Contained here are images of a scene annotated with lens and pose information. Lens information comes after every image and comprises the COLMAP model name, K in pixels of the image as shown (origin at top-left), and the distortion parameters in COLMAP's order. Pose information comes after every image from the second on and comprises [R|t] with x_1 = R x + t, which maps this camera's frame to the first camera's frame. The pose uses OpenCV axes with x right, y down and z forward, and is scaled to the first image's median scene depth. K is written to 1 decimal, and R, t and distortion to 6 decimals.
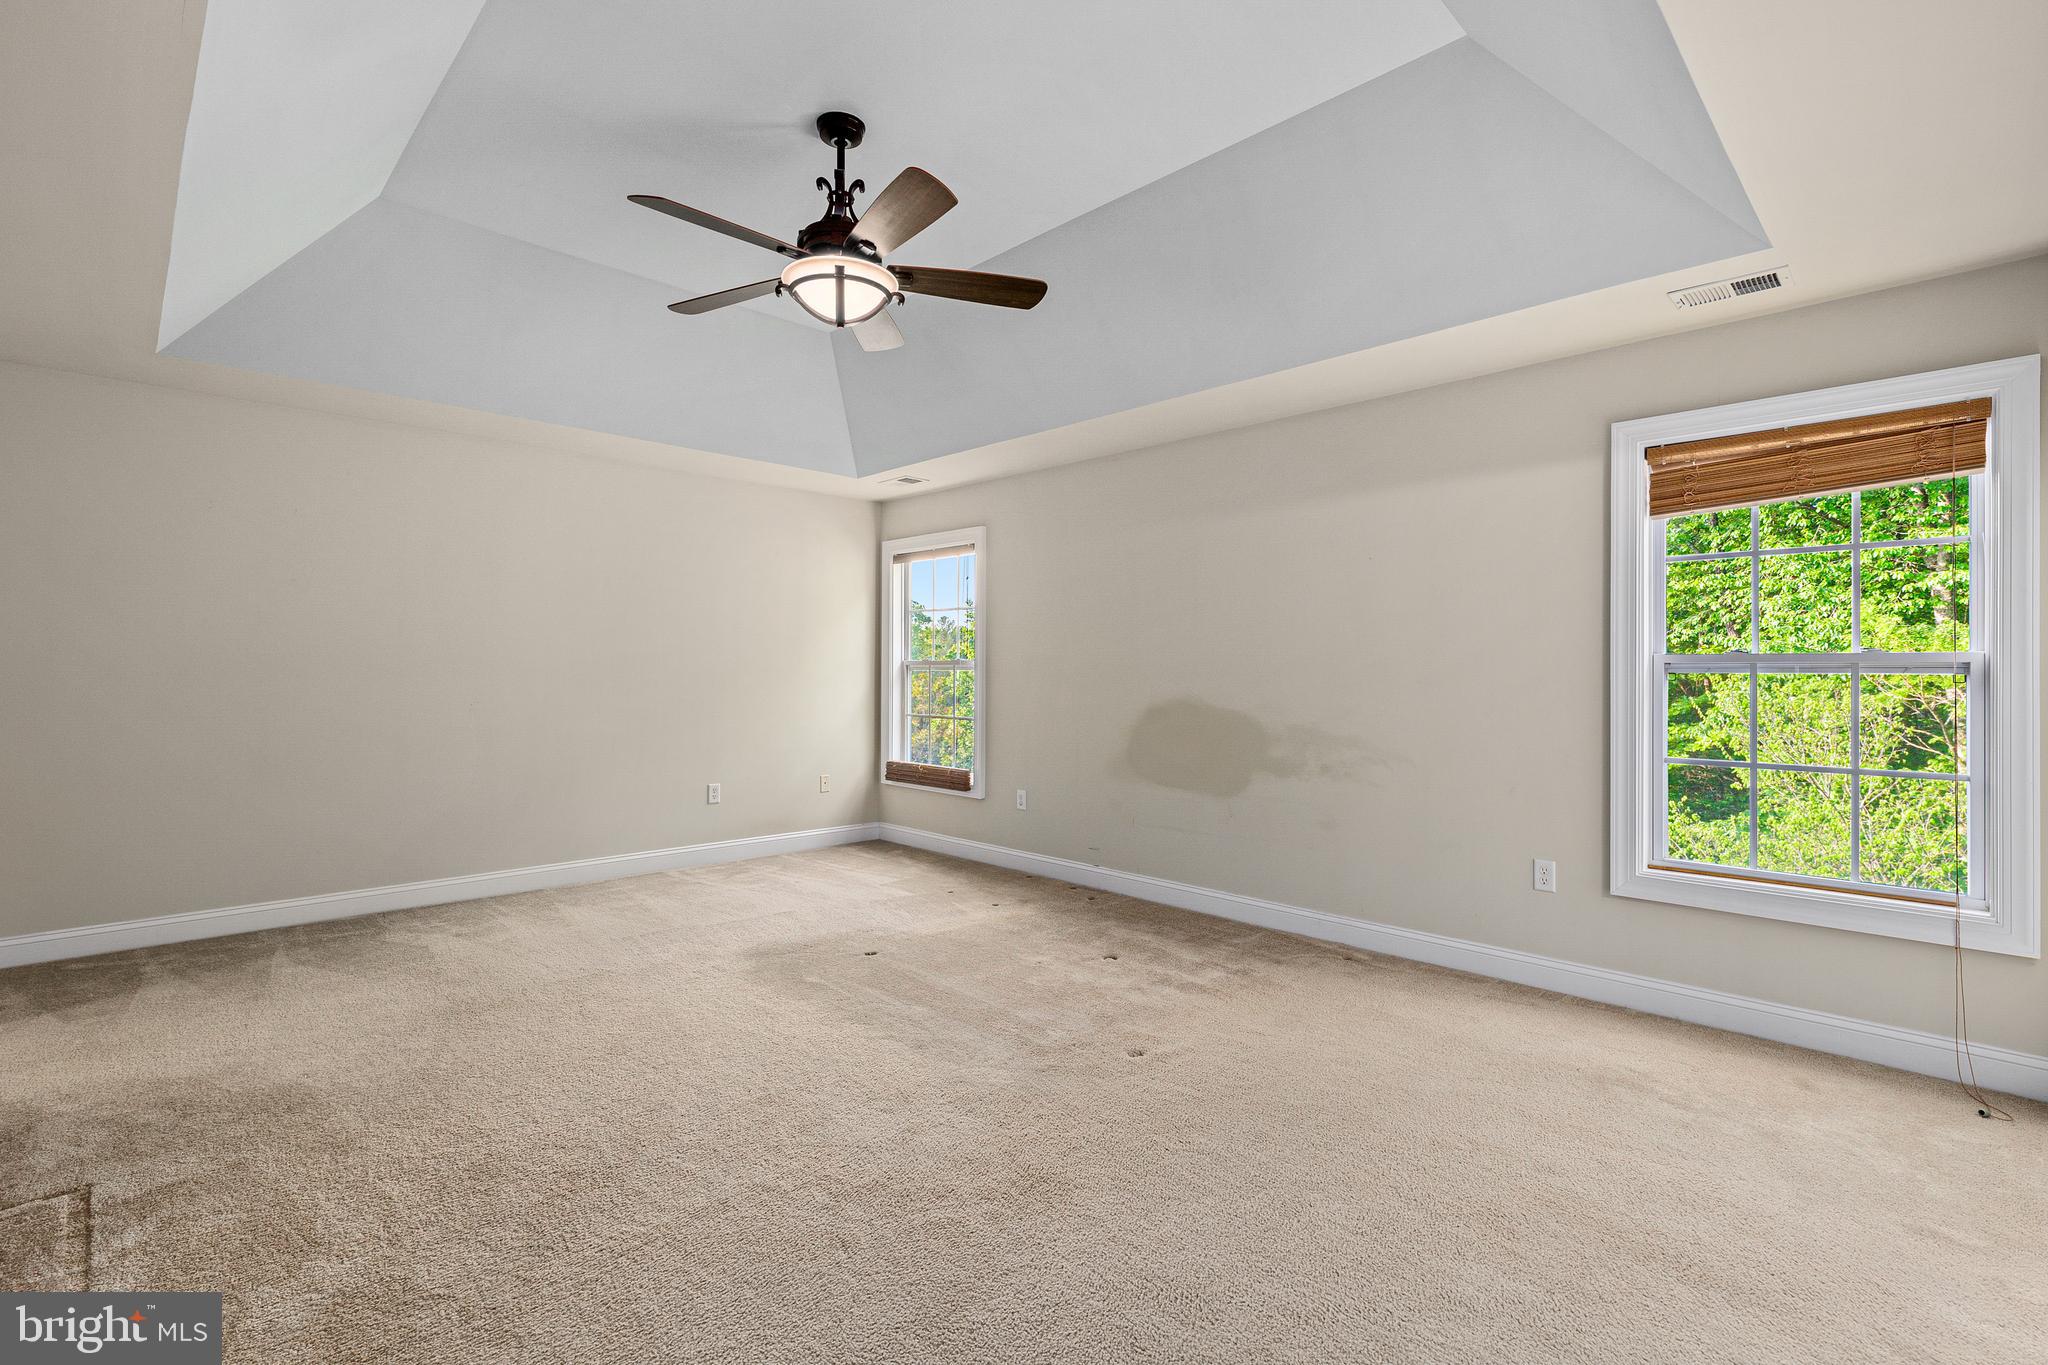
lens RADIAL K [[928.7, 0, 1008.0], [0, 928.7, 669.7], [0, 0, 1]] dist [-0.000231, -0.000090]
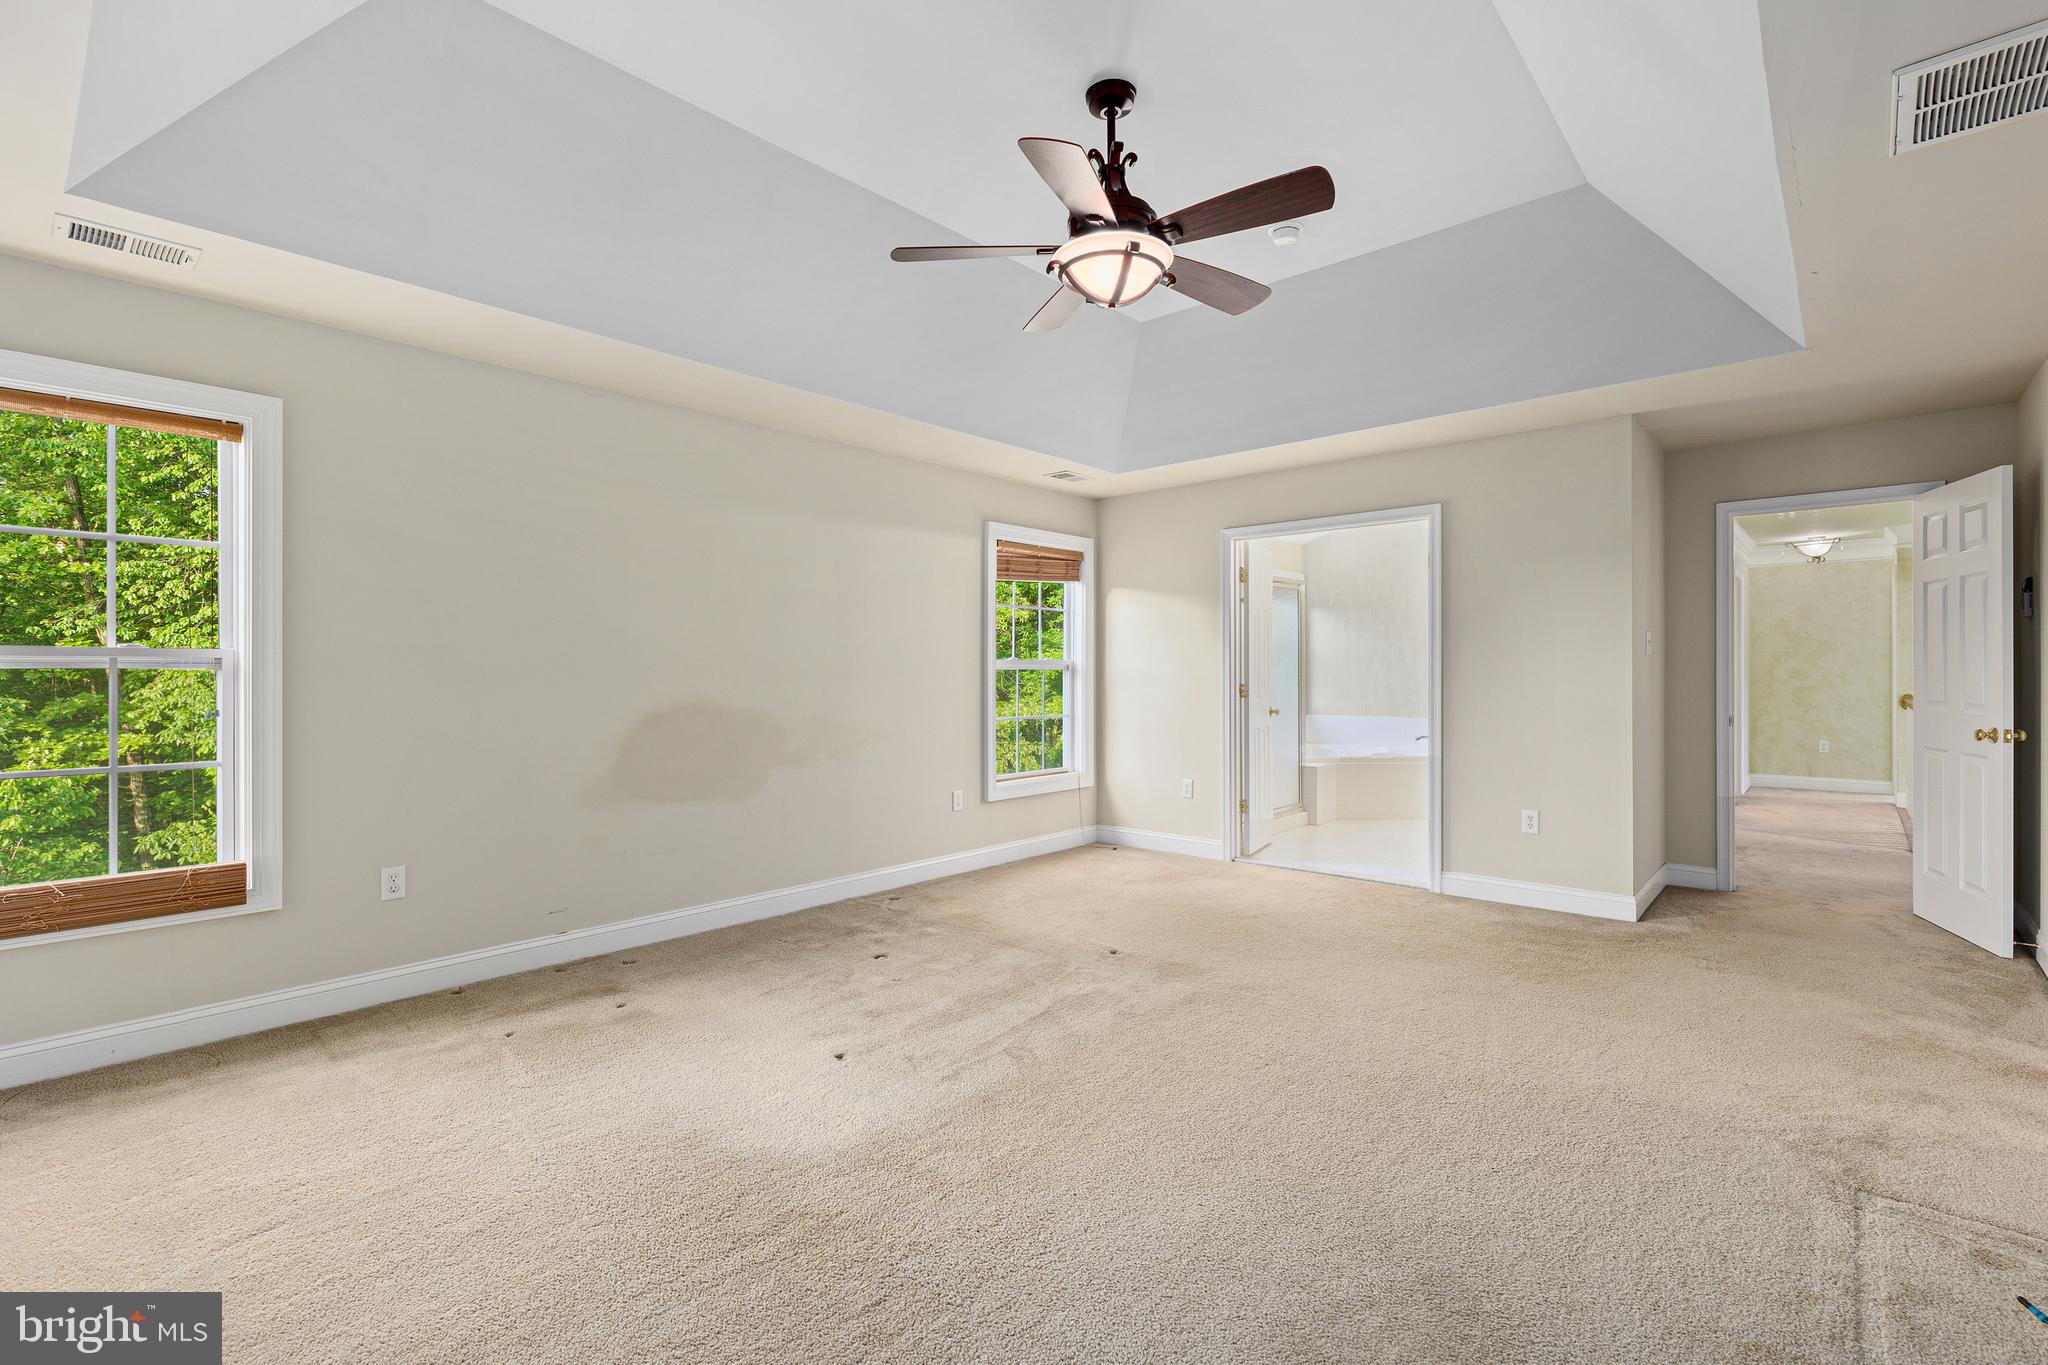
lens RADIAL K [[928.7, 0, 1008.0], [0, 928.7, 669.7], [0, 0, 1]] dist [-0.000231, -0.000090]
pose [[-0.062755, -0.003405, 0.998023, -0.783775], [-0.001212, 0.999994, 0.003336, -0.001792], [-0.998028, -0.001000, -0.062759, 0.814664]]
